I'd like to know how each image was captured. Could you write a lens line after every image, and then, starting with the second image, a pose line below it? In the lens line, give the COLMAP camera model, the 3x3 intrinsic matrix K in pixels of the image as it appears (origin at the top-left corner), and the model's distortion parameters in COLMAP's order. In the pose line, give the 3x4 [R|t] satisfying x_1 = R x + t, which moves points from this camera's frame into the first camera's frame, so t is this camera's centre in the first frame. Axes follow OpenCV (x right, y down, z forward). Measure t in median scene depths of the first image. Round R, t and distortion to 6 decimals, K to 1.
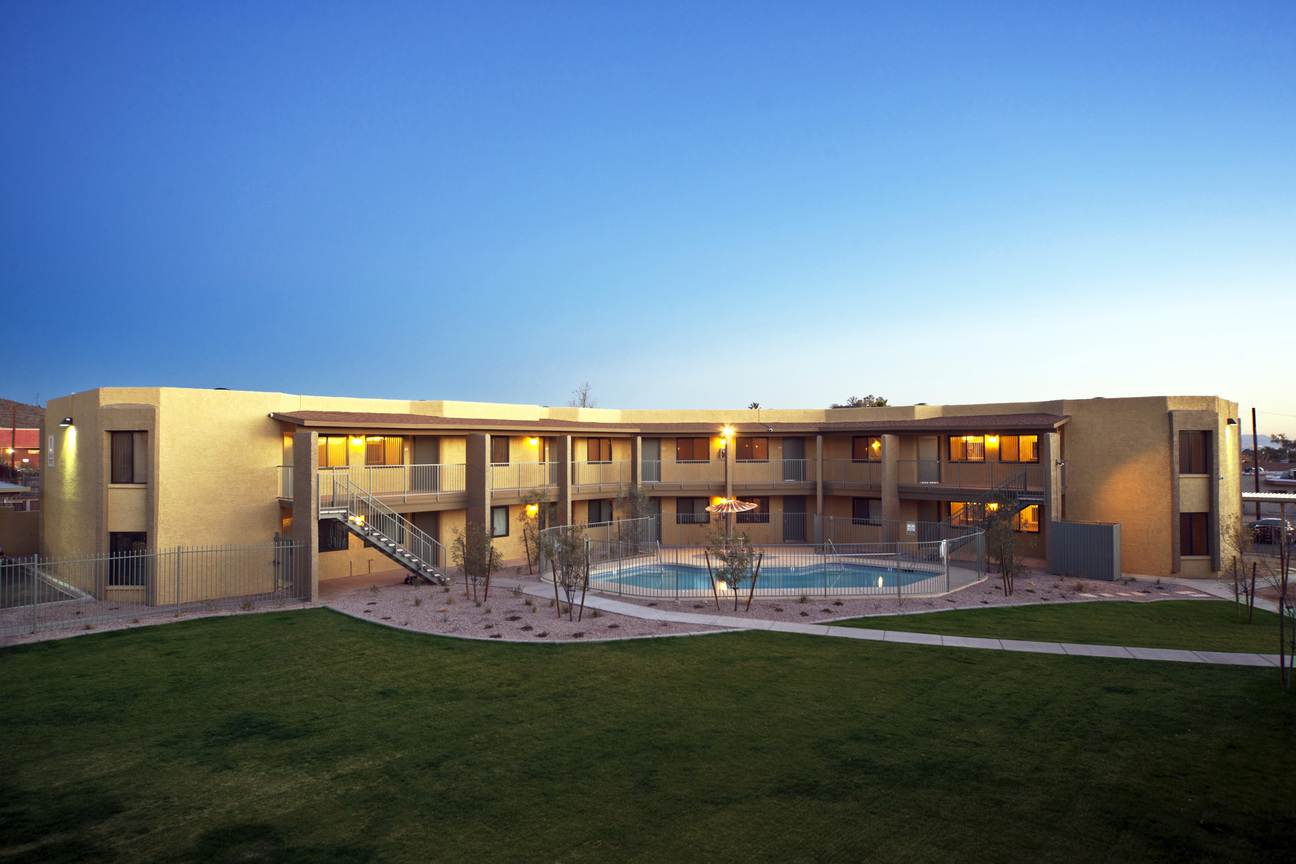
lens RADIAL K [[736.1, 0, 649.8], [0, 736.1, 437.3], [0, 0, 1]] dist [0.010365, 0.001288]
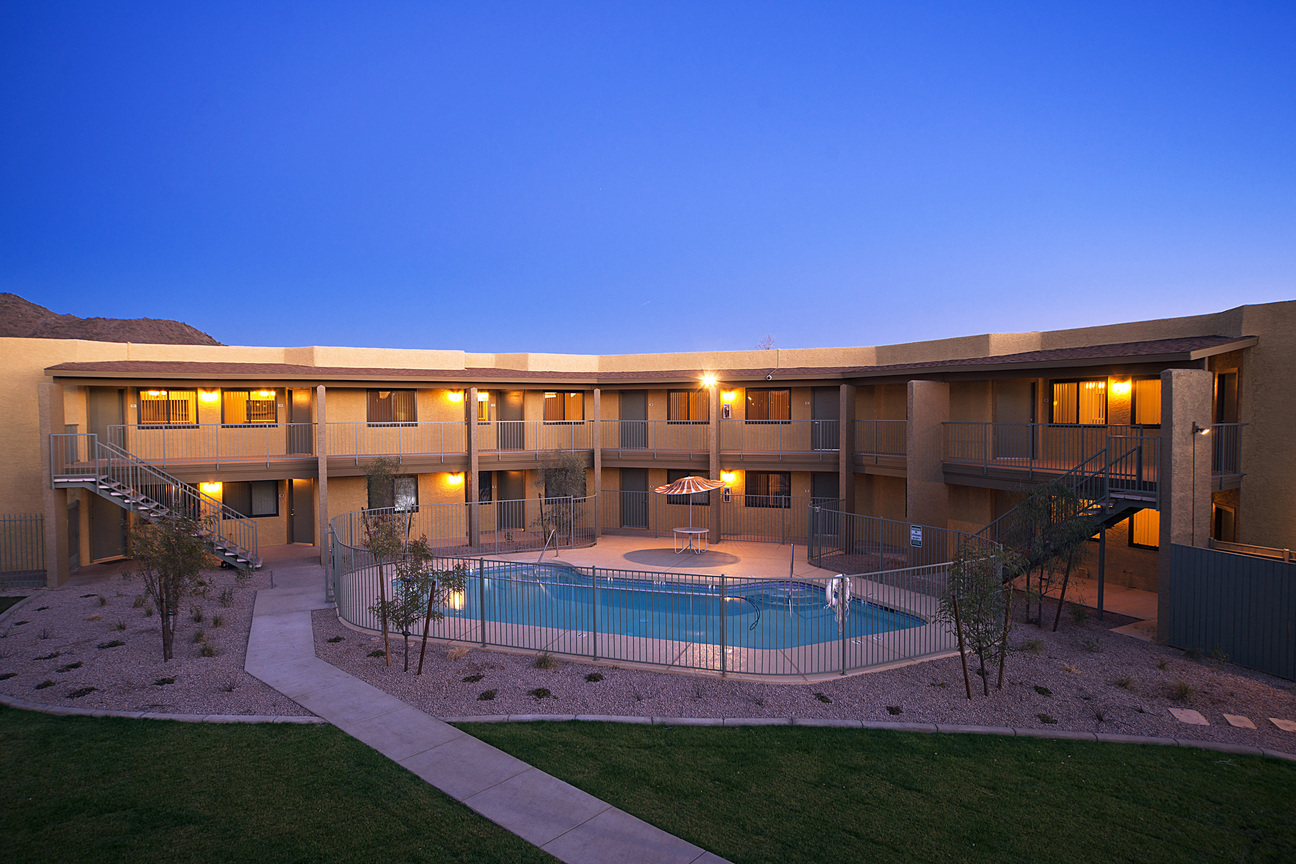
lens RADIAL K [[736.1, 0, 649.3], [0, 736.1, 428.6], [0, 0, 1]] dist [0.010365, 0.001288]
pose [[0.930533, 0.009347, -0.366089, 0.331553], [0.006906, 0.999049, 0.043061, 0.008371], [0.366143, -0.042598, 0.929583, 0.333477]]
